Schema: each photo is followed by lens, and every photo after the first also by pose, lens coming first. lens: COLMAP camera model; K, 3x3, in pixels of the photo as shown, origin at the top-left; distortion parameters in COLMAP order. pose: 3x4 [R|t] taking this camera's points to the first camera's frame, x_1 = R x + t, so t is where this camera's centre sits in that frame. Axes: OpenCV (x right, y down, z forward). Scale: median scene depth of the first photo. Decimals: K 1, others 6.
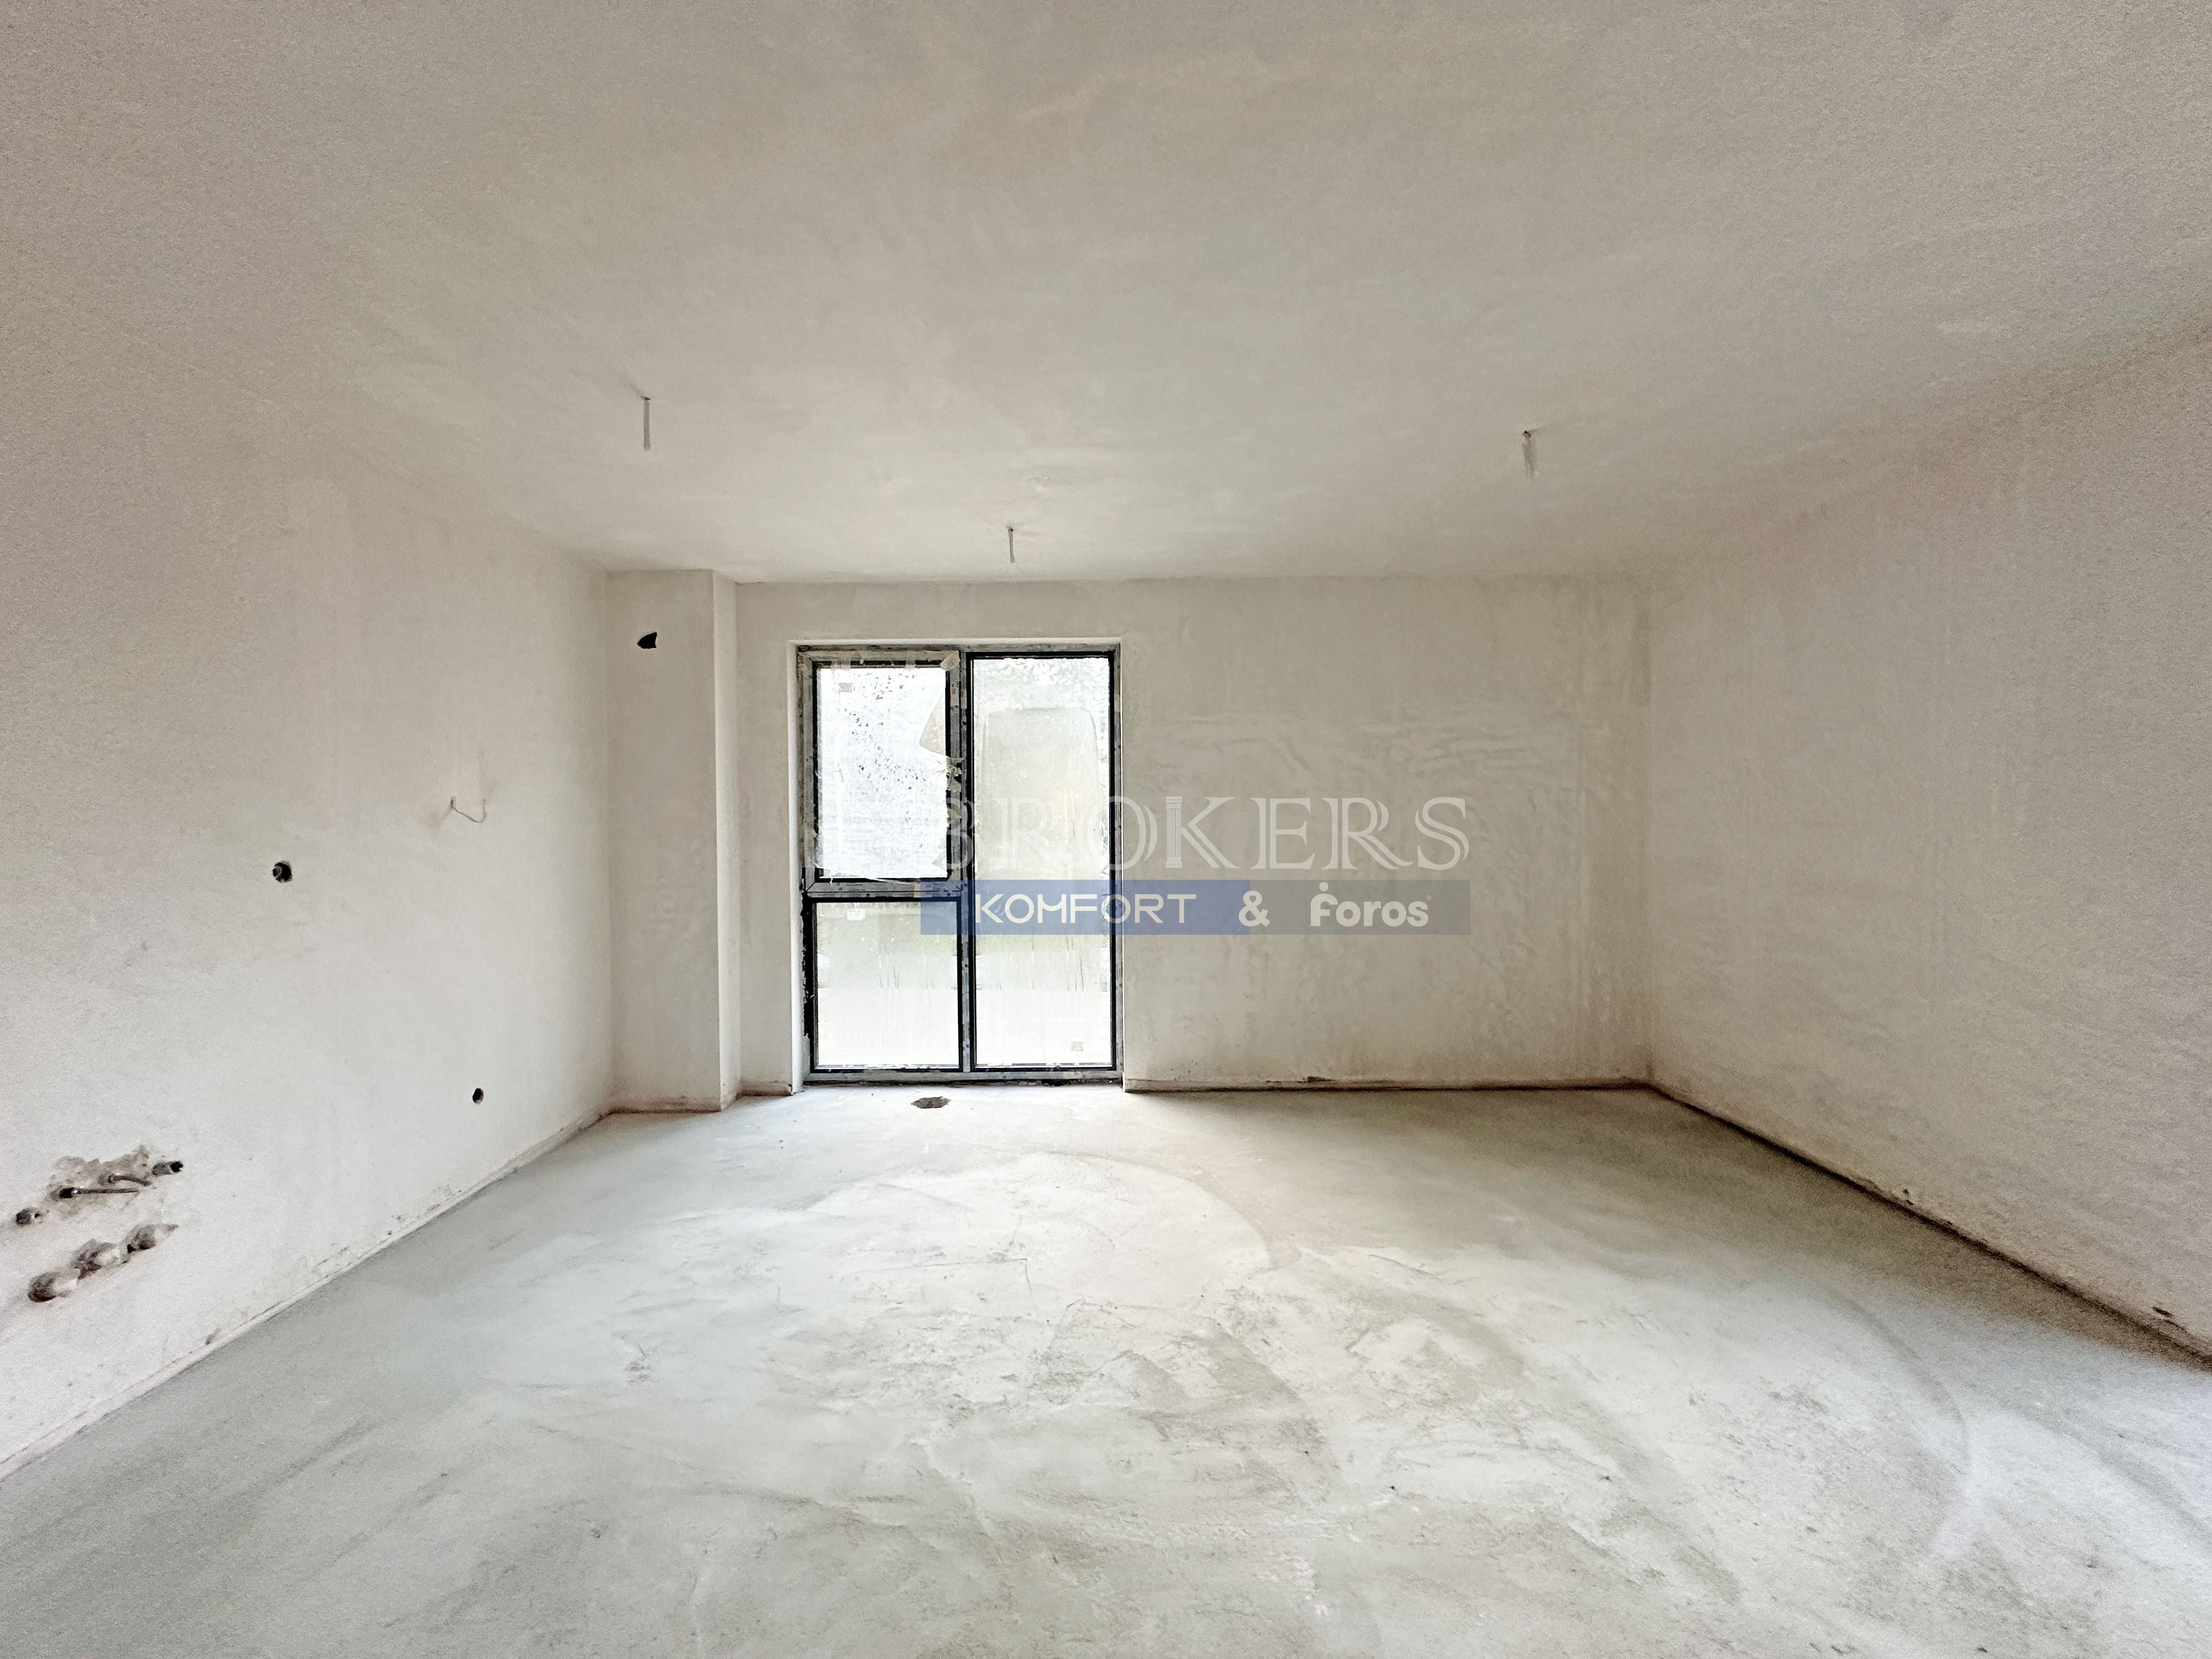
lens RADIAL K [[880.2, 0, 1102.0], [0, 880.2, 829.4], [0, 0, 1]] dist [-0.001862, 0.000251]
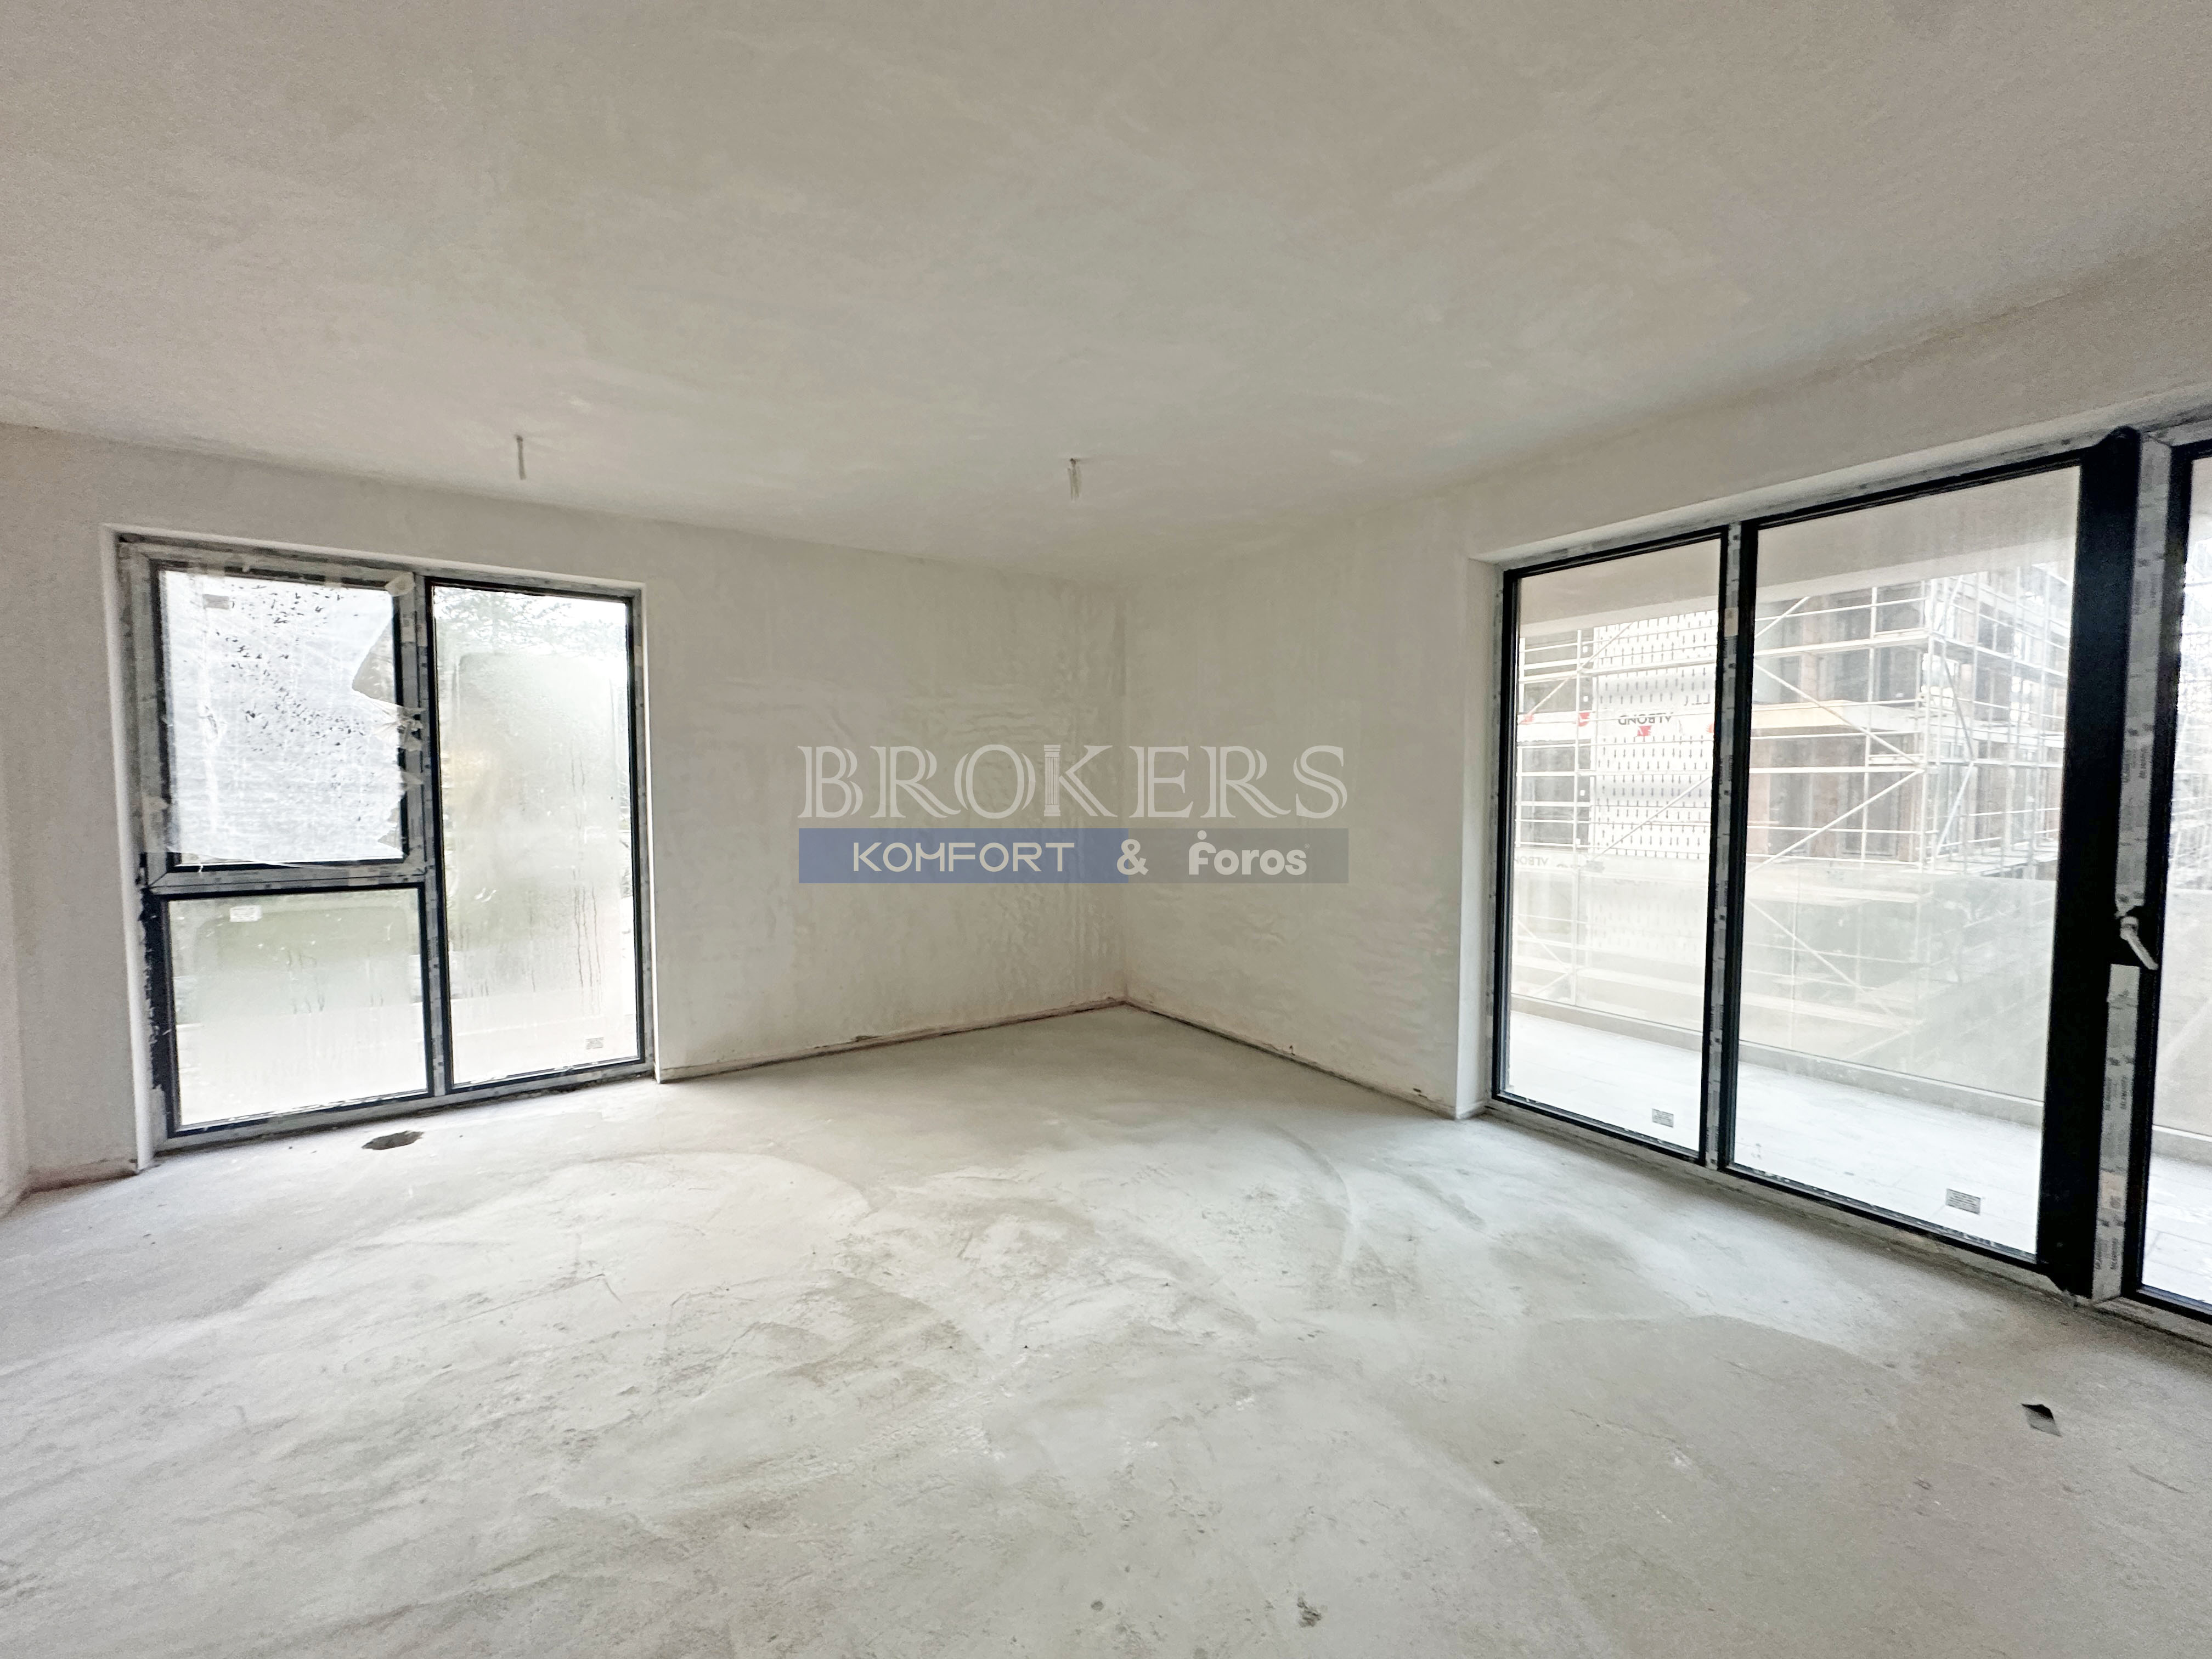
lens RADIAL K [[880.2, 0, 1102.0], [0, 880.2, 829.4], [0, 0, 1]] dist [-0.001862, 0.000251]
pose [[0.830668, -0.022378, 0.556317, -0.122238], [0.002912, 0.999353, 0.035852, 0.002401], [-0.556760, -0.028161, 0.830196, -0.014677]]
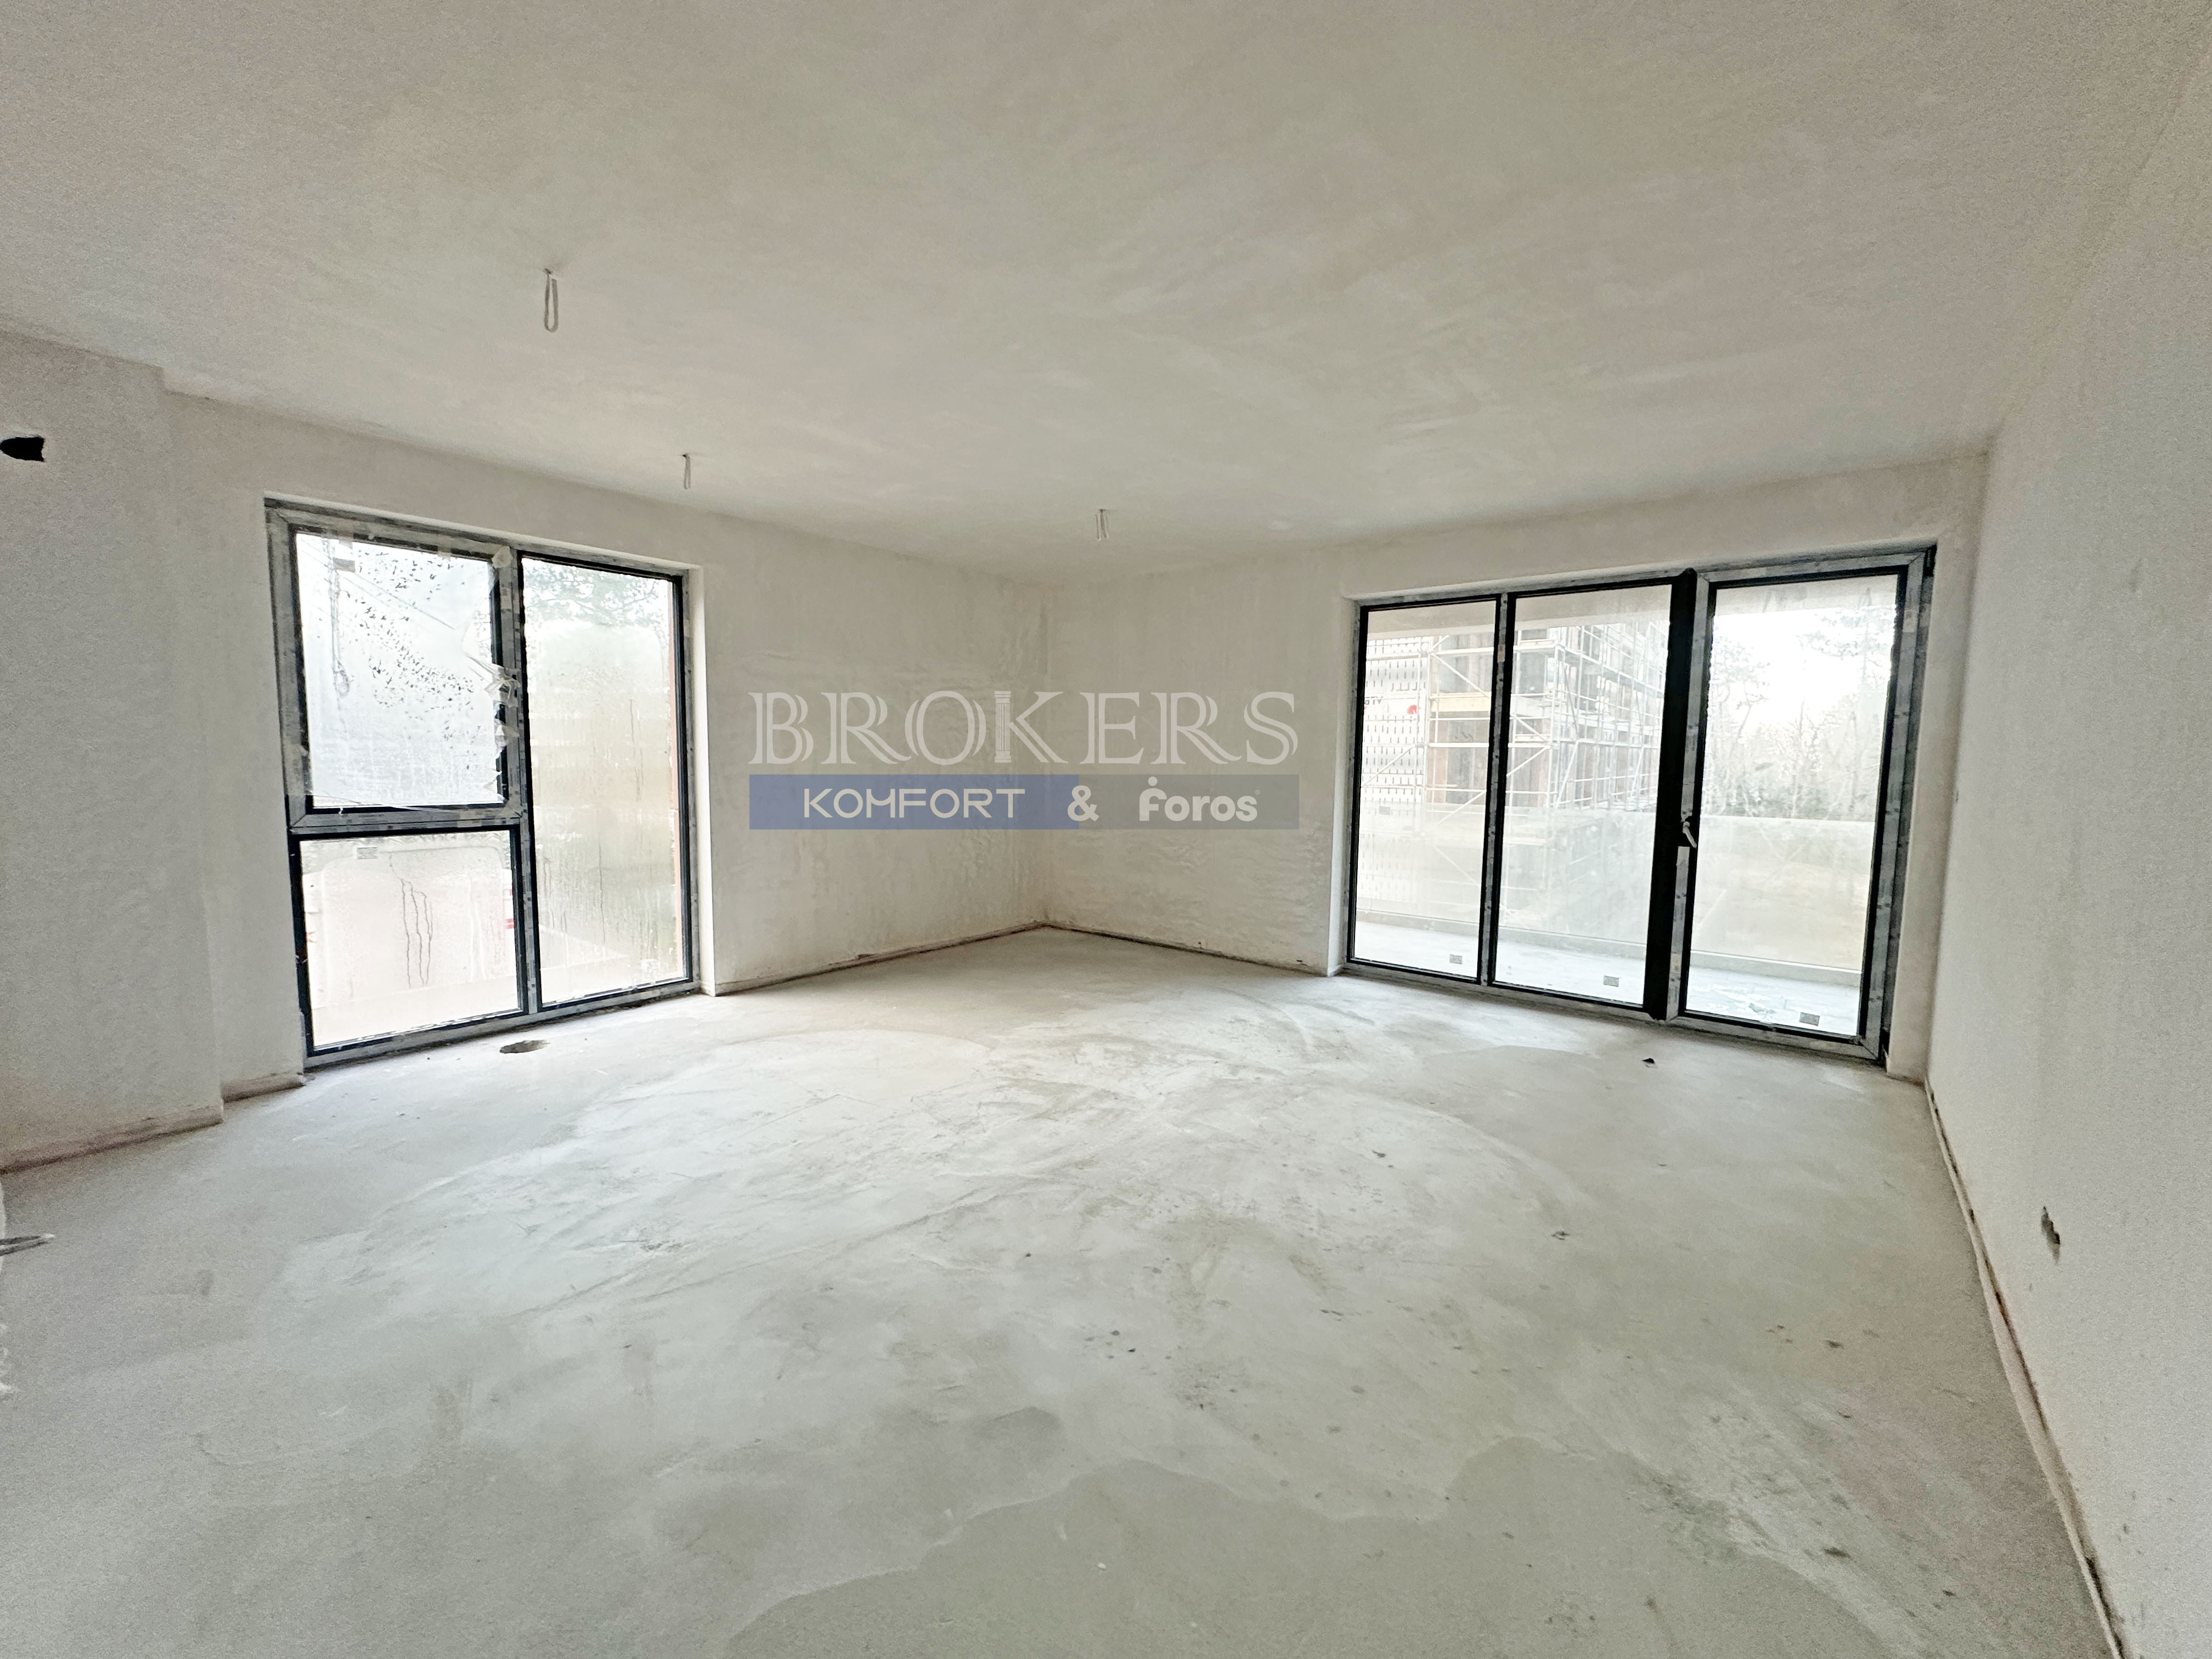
lens RADIAL K [[880.2, 0, 1102.0], [0, 880.2, 829.4], [0, 0, 1]] dist [-0.001862, 0.000251]
pose [[0.630702, -0.052774, 0.774228, -0.641219], [-0.006339, 0.997301, 0.073143, 0.016219], [-0.775999, -0.051039, 0.628666, -0.044349]]
